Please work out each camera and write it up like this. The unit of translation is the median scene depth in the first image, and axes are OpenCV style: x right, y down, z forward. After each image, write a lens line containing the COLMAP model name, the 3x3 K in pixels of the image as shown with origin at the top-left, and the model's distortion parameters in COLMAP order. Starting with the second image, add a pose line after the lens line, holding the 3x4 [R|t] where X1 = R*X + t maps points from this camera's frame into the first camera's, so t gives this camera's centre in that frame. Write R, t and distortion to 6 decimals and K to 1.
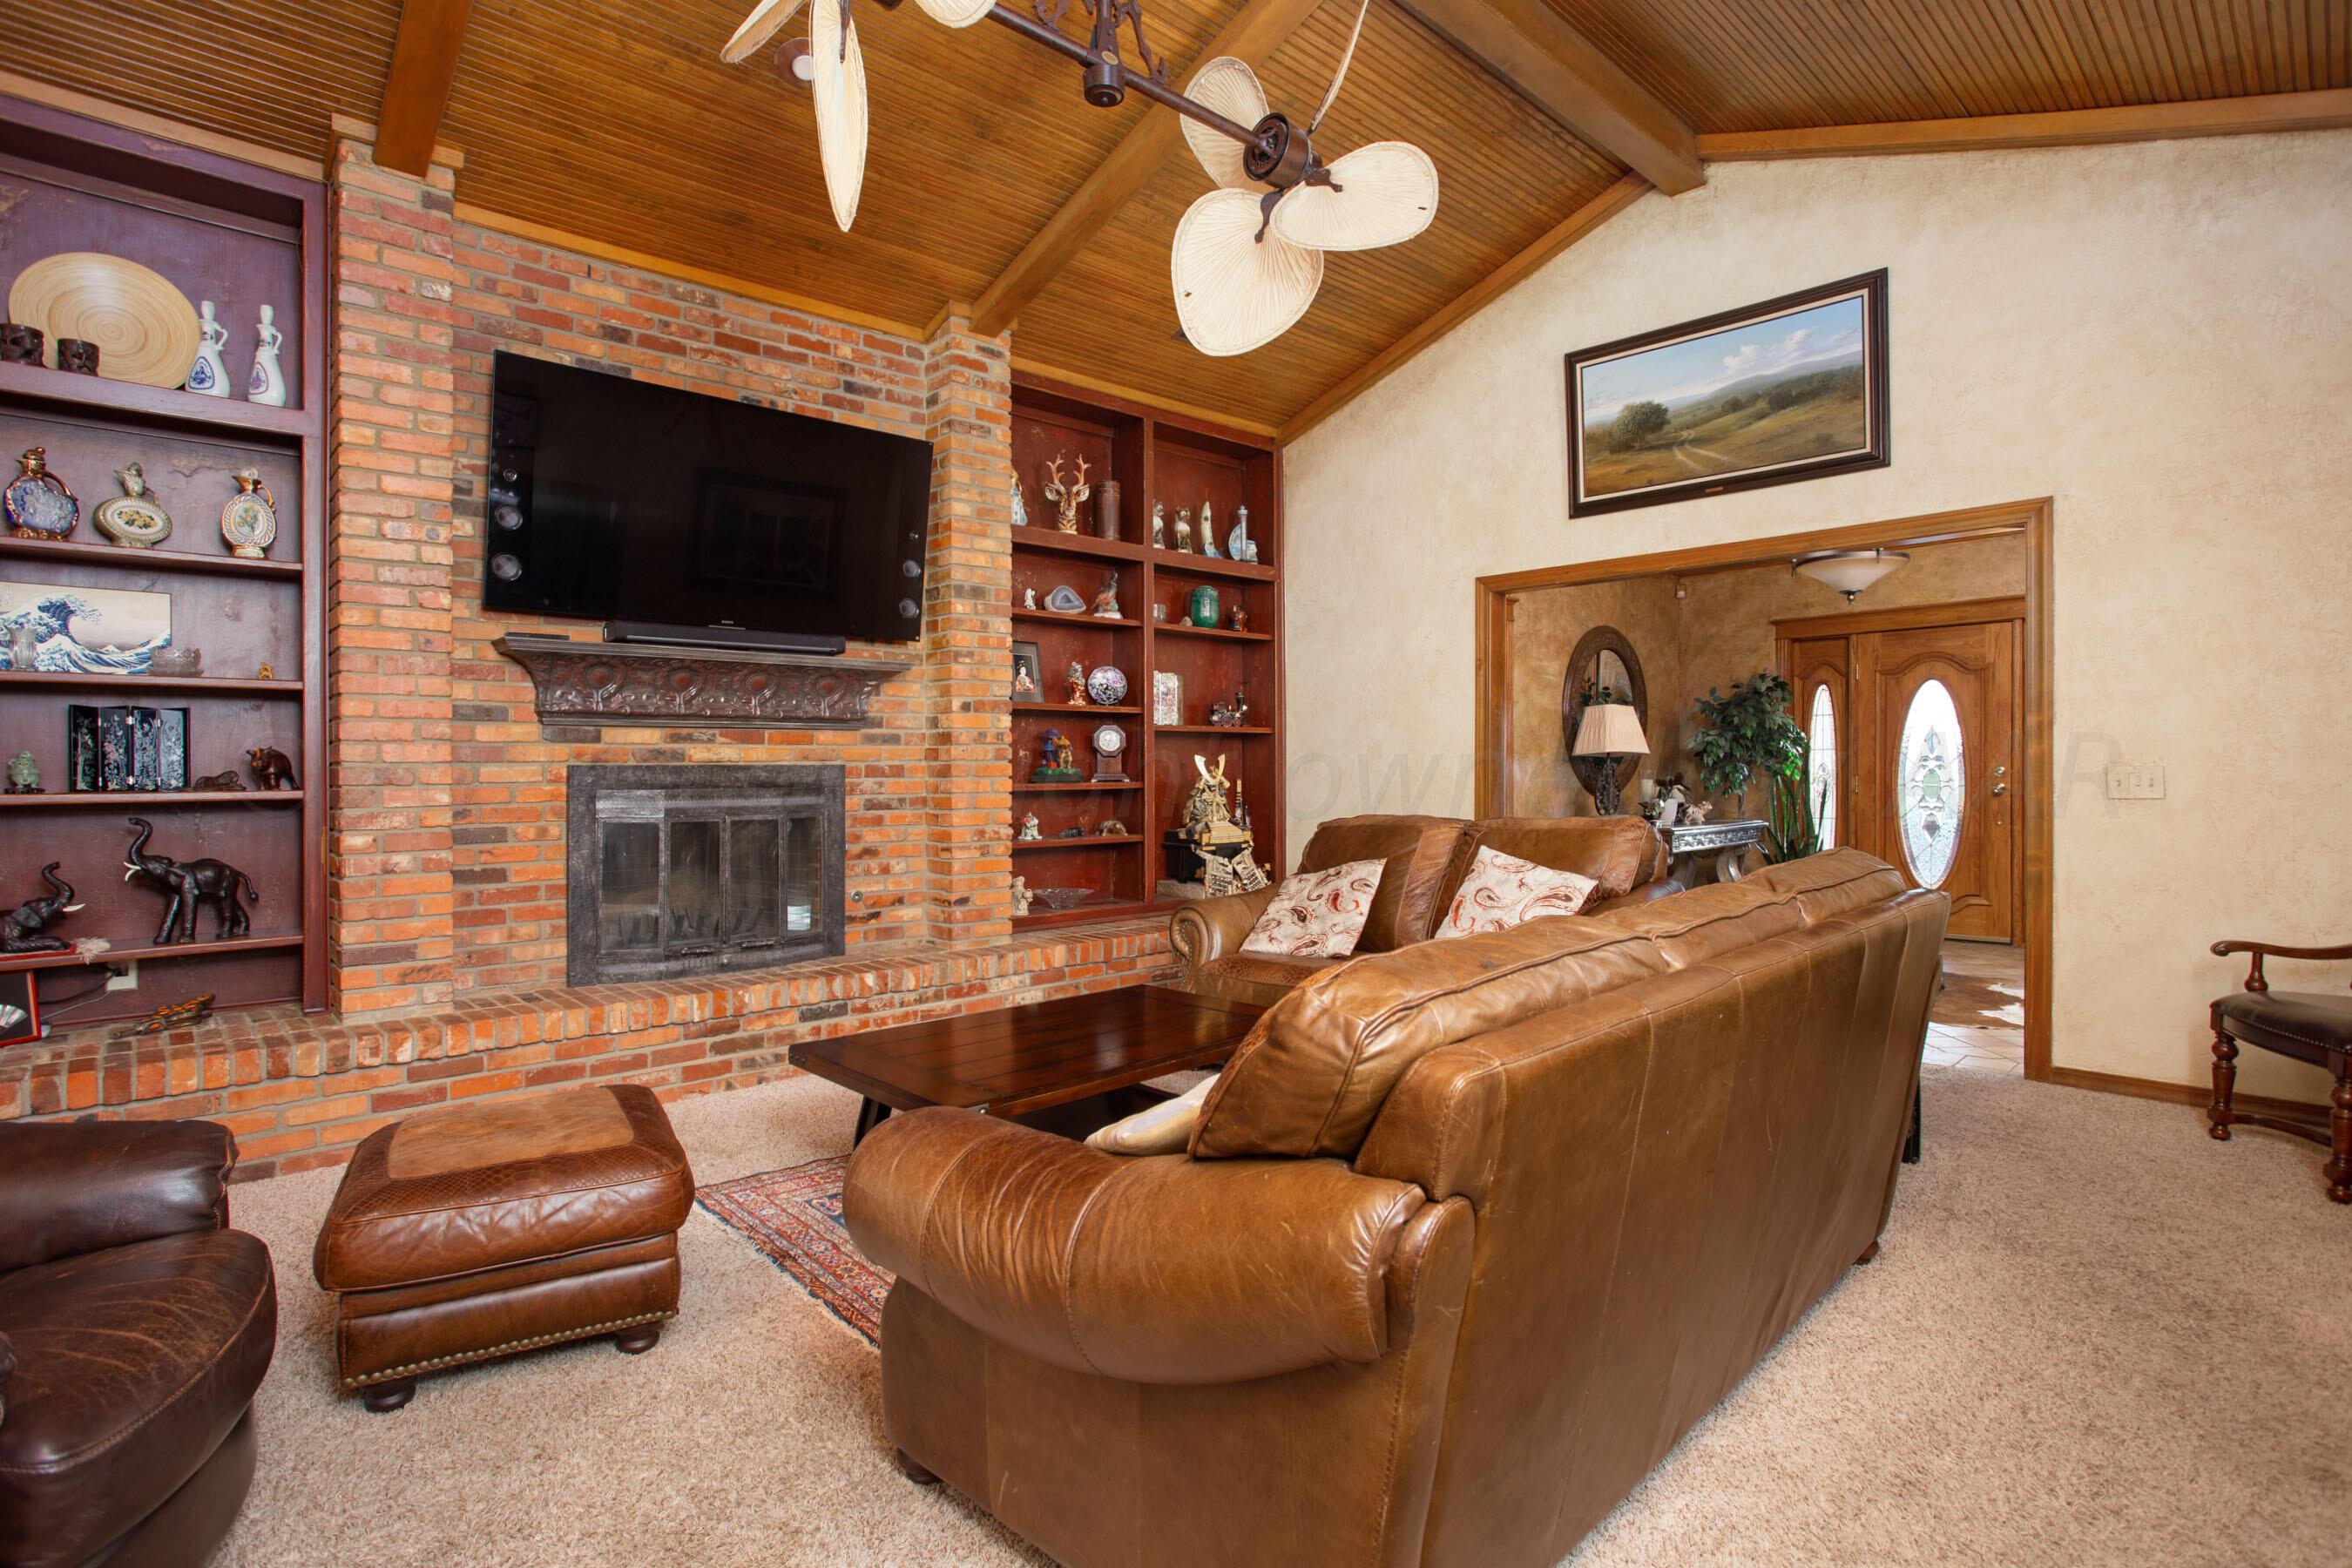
lens RADIAL K [[1156.2, 0, 1174.9], [0, 1156.2, 782.9], [0, 0, 1]] dist [-0.047295, 0.002328]
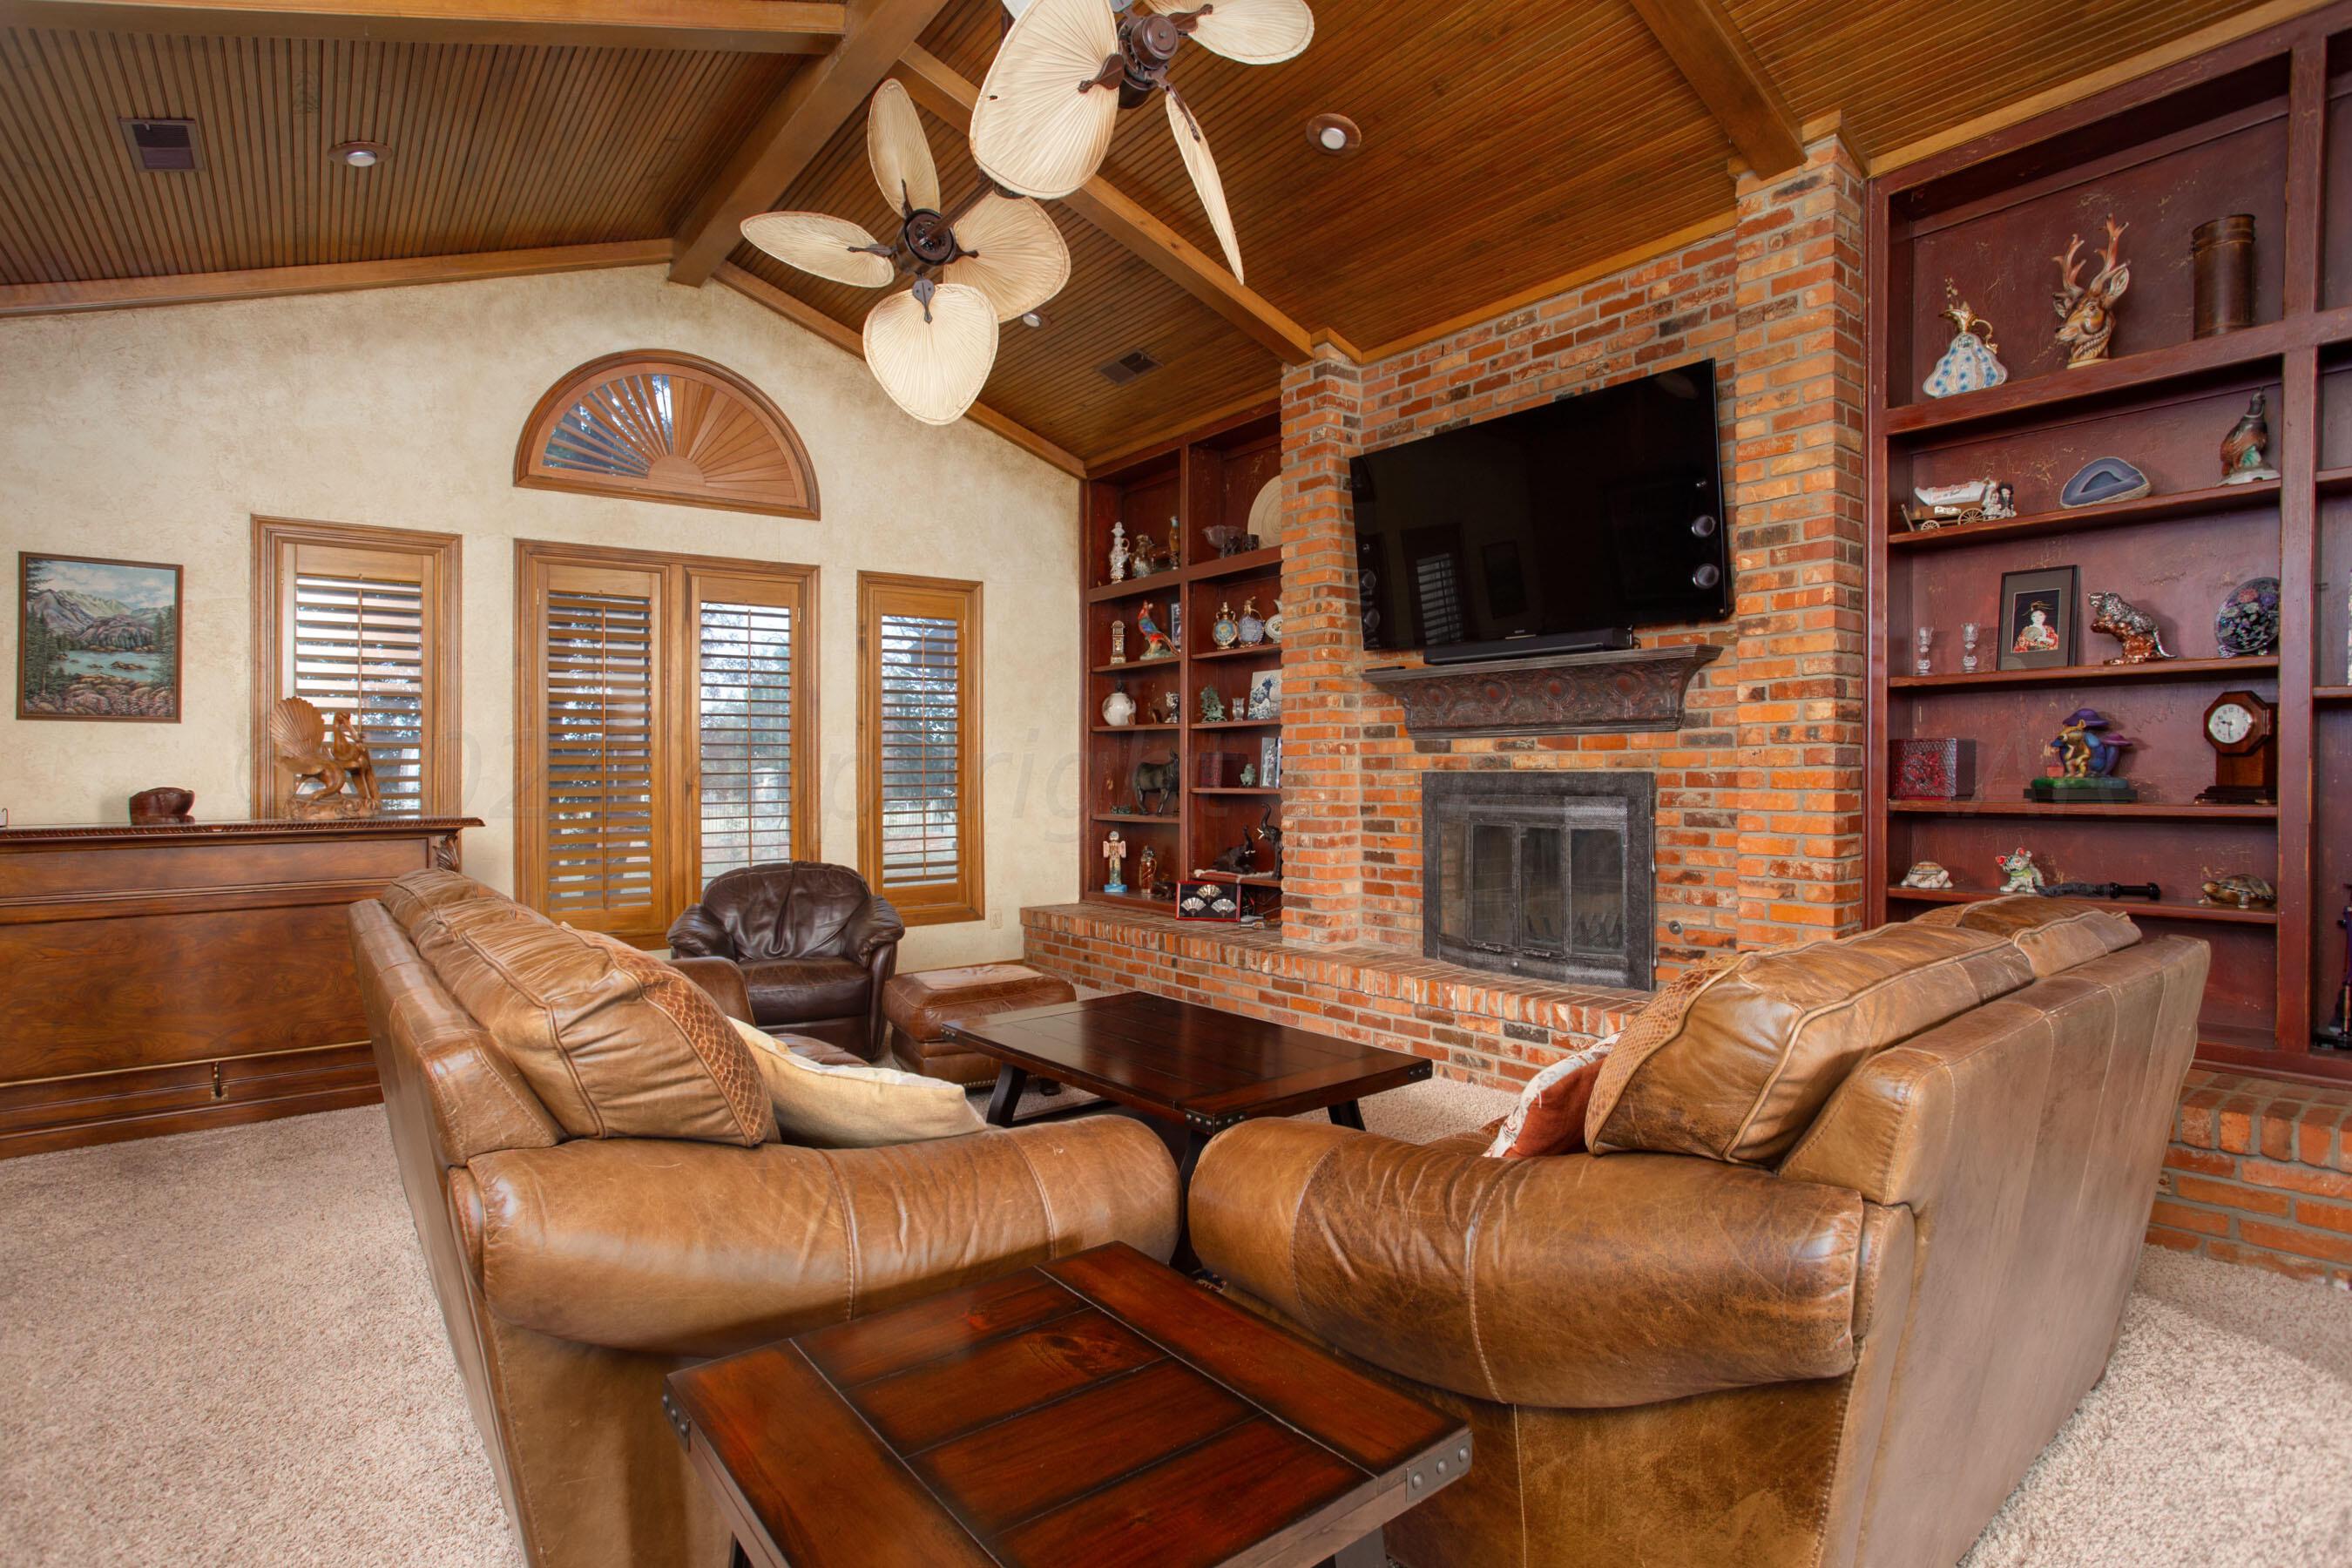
lens RADIAL K [[1156.2, 0, 1179.2], [0, 1156.2, 780.2], [0, 0, 1]] dist [-0.047295, 0.002328]
pose [[-0.072106, 0.013765, -0.997302, 0.602216], [-0.007123, 0.999872, 0.014316, -0.019309], [0.997372, 0.008136, -0.071998, 0.715138]]
